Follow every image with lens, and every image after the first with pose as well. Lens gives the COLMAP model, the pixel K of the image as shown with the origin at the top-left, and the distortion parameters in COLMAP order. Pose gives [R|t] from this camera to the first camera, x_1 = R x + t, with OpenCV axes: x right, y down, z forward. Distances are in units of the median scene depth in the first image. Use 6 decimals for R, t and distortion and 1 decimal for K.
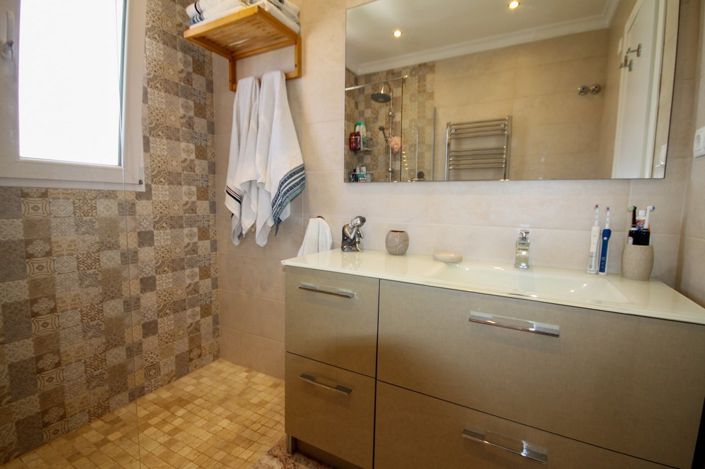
lens RADIAL K [[325.4, 0, 355.8], [0, 325.4, 234.4], [0, 0, 1]] dist [-0.008321, -0.001492]
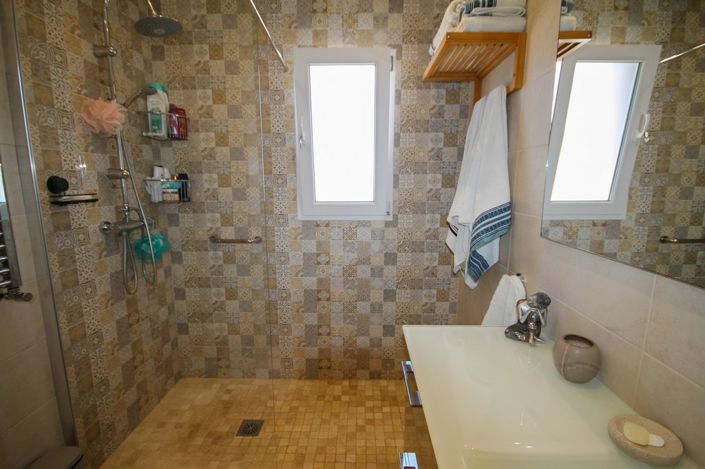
lens RADIAL K [[325.4, 0, 355.8], [0, 325.4, 235.4], [0, 0, 1]] dist [-0.008321, -0.001492]
pose [[0.460673, 0.122716, -0.879046, 0.366272], [-0.079528, 0.992119, 0.096824, -0.185859], [0.884000, 0.025305, 0.466802, 0.315373]]
